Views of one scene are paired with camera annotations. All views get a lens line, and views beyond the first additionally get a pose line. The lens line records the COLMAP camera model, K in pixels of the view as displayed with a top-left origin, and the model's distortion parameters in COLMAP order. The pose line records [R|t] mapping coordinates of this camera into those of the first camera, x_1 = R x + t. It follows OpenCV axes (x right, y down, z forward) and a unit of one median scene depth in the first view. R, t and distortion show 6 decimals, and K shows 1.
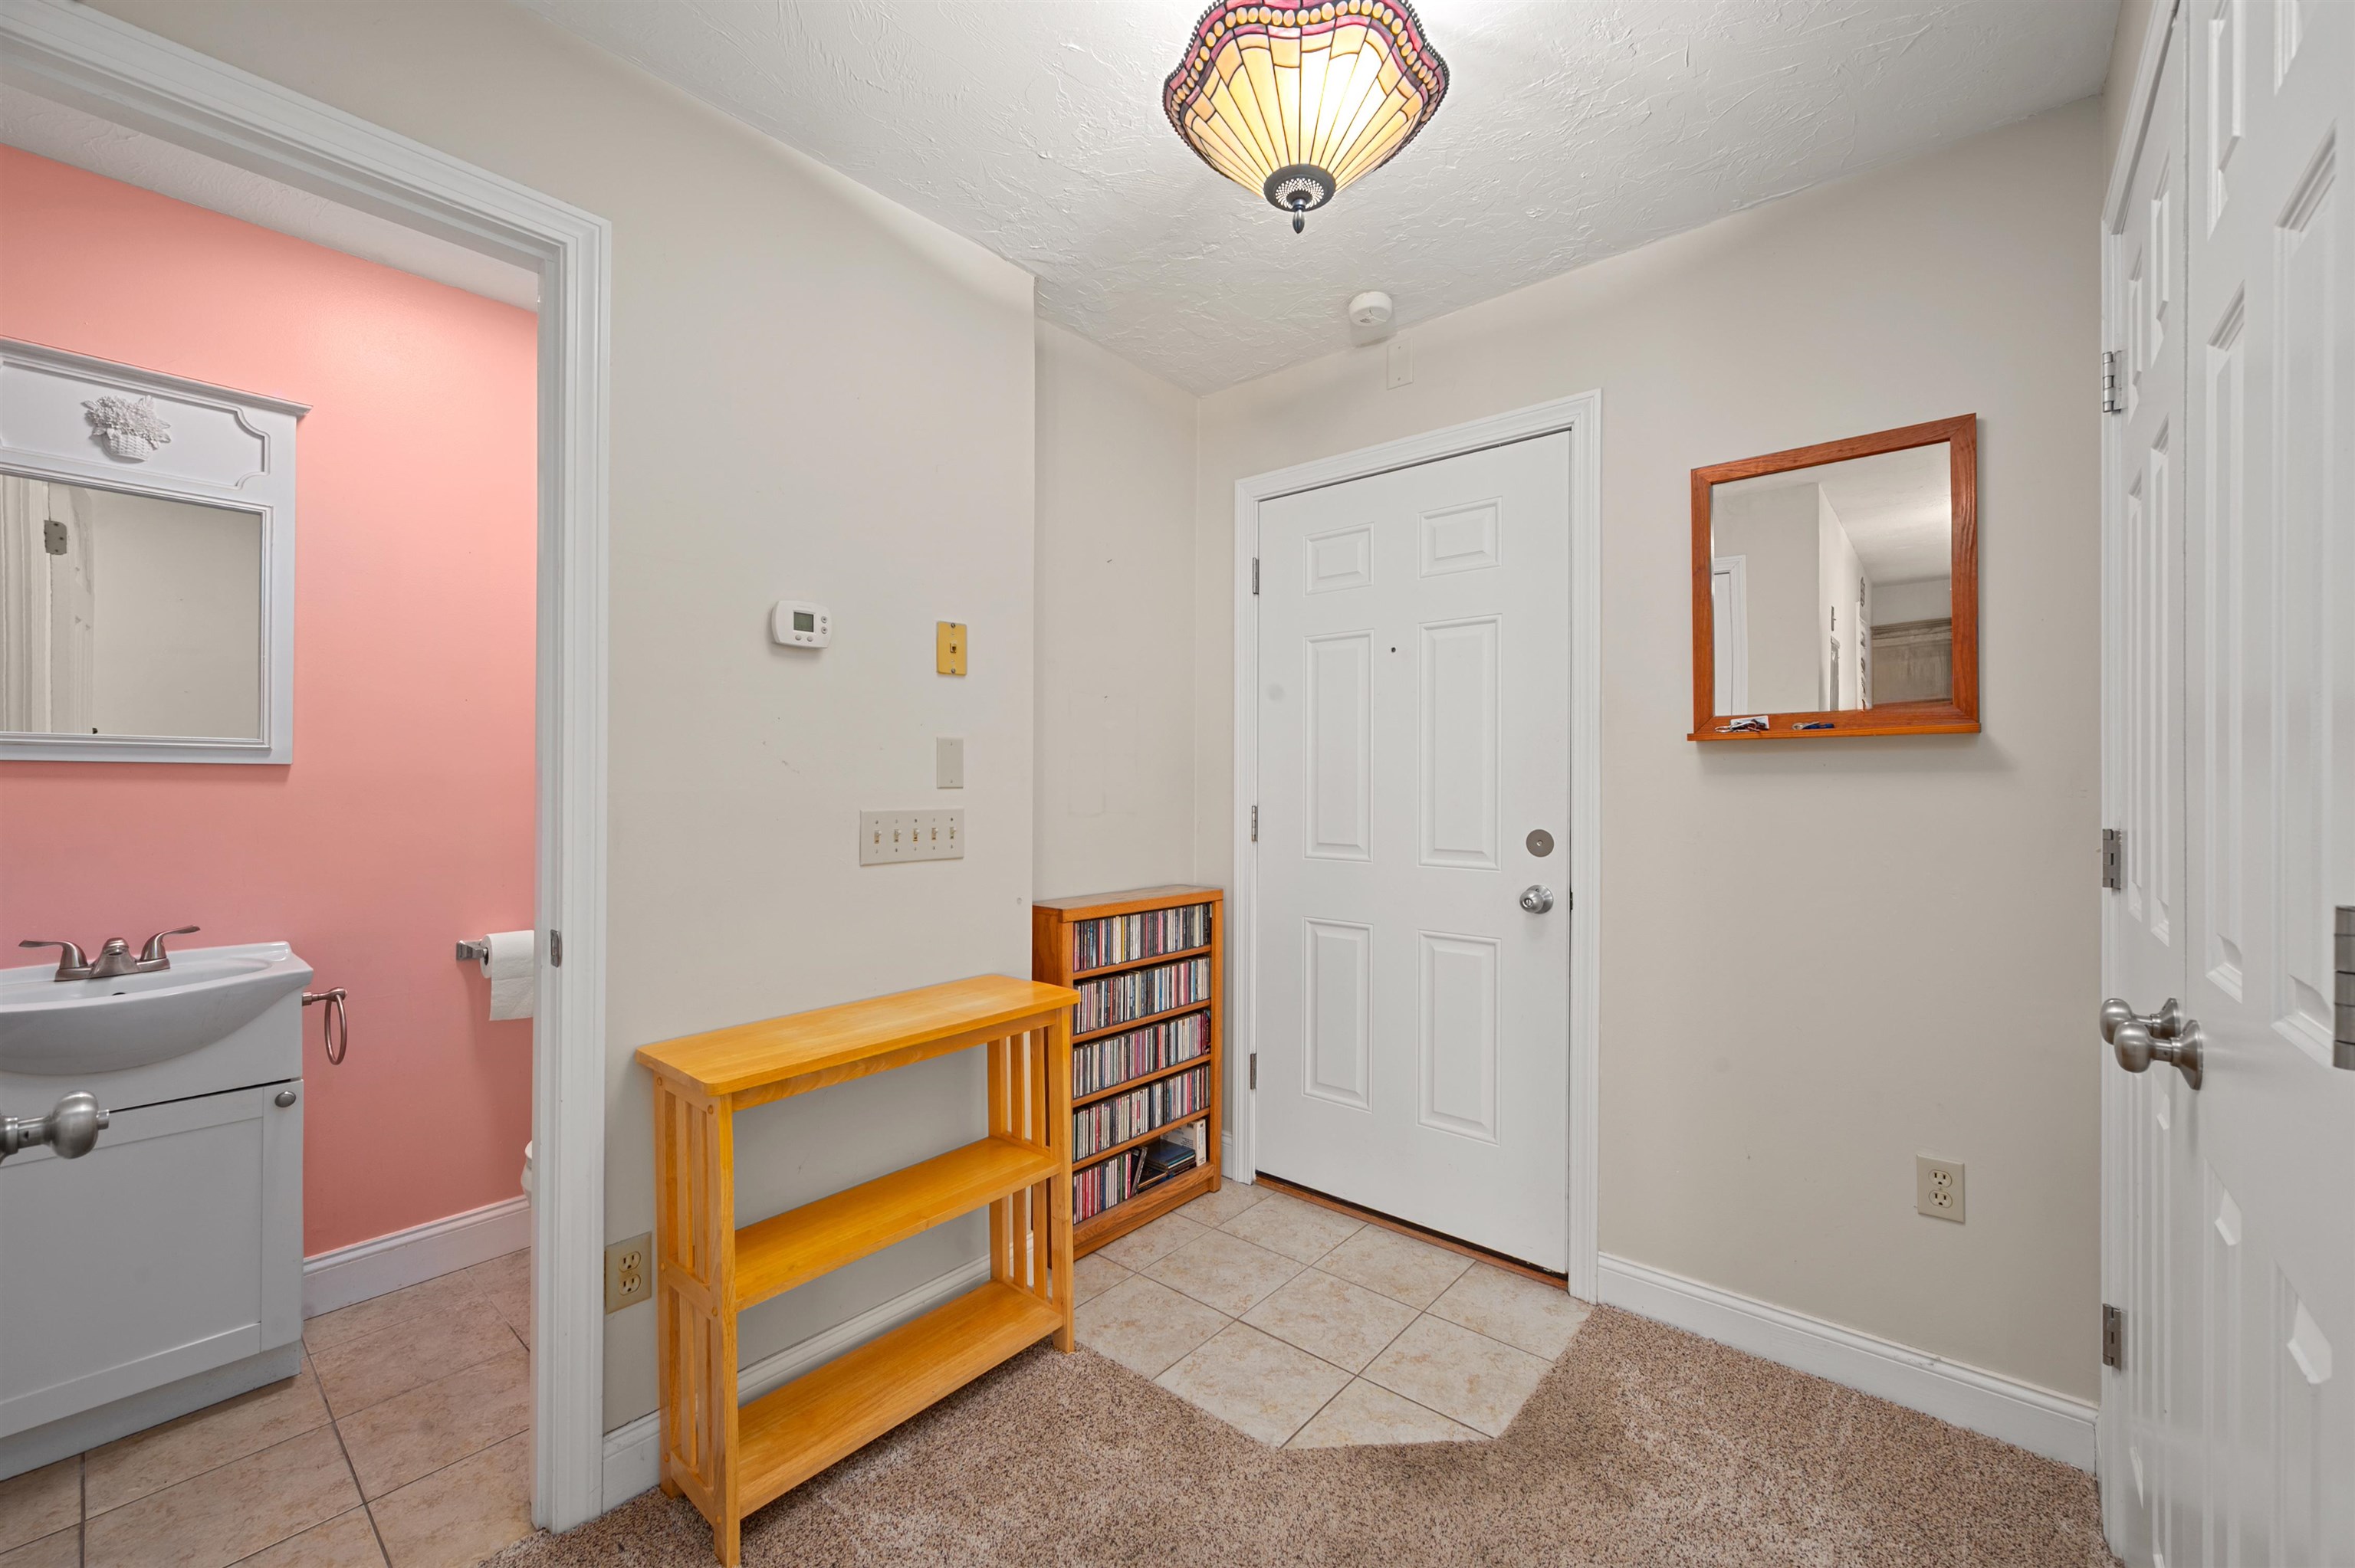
lens RADIAL K [[934.5, 0, 1186.3], [0, 934.5, 775.8], [0, 0, 1]] dist [-0.004961, 0.001370]
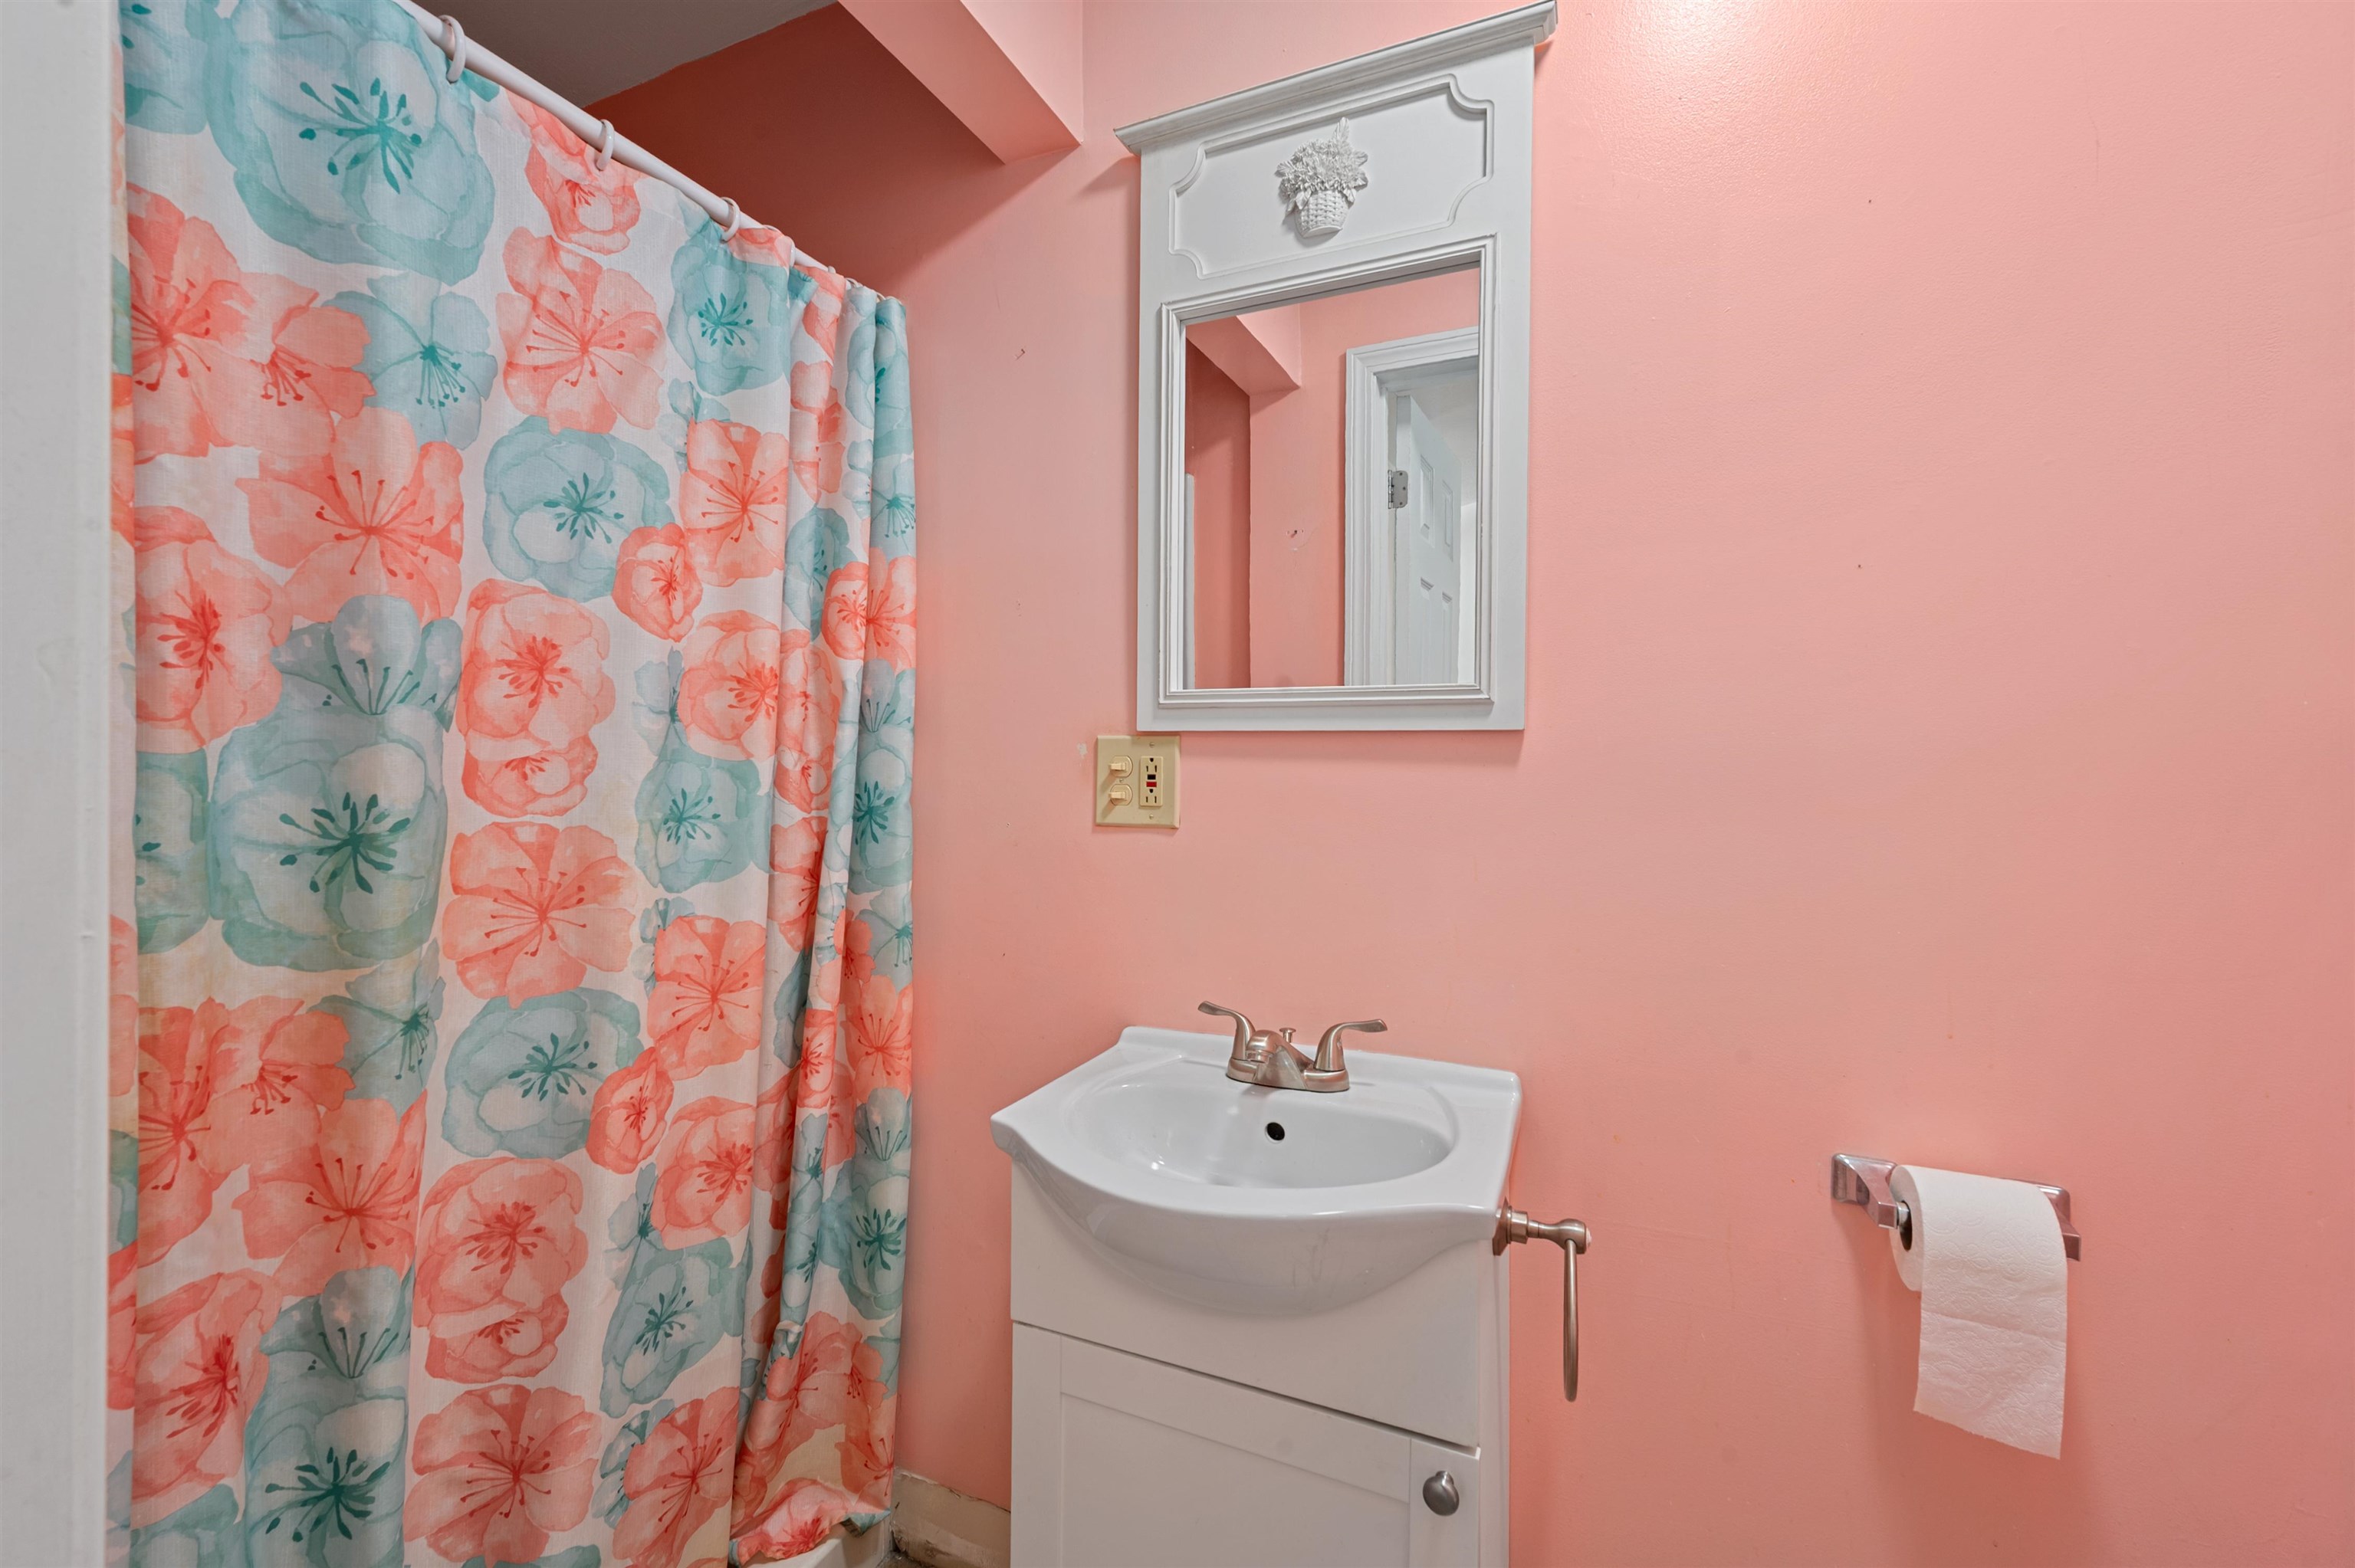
lens RADIAL K [[934.5, 0, 1186.0], [0, 934.5, 771.3], [0, 0, 1]] dist [-0.004961, 0.001370]
pose [[0.286838, 0.001232, -0.957978, -0.540292], [-0.005269, 0.999986, -0.000291, 0.012327], [0.957965, 0.005132, 0.286841, 0.697805]]
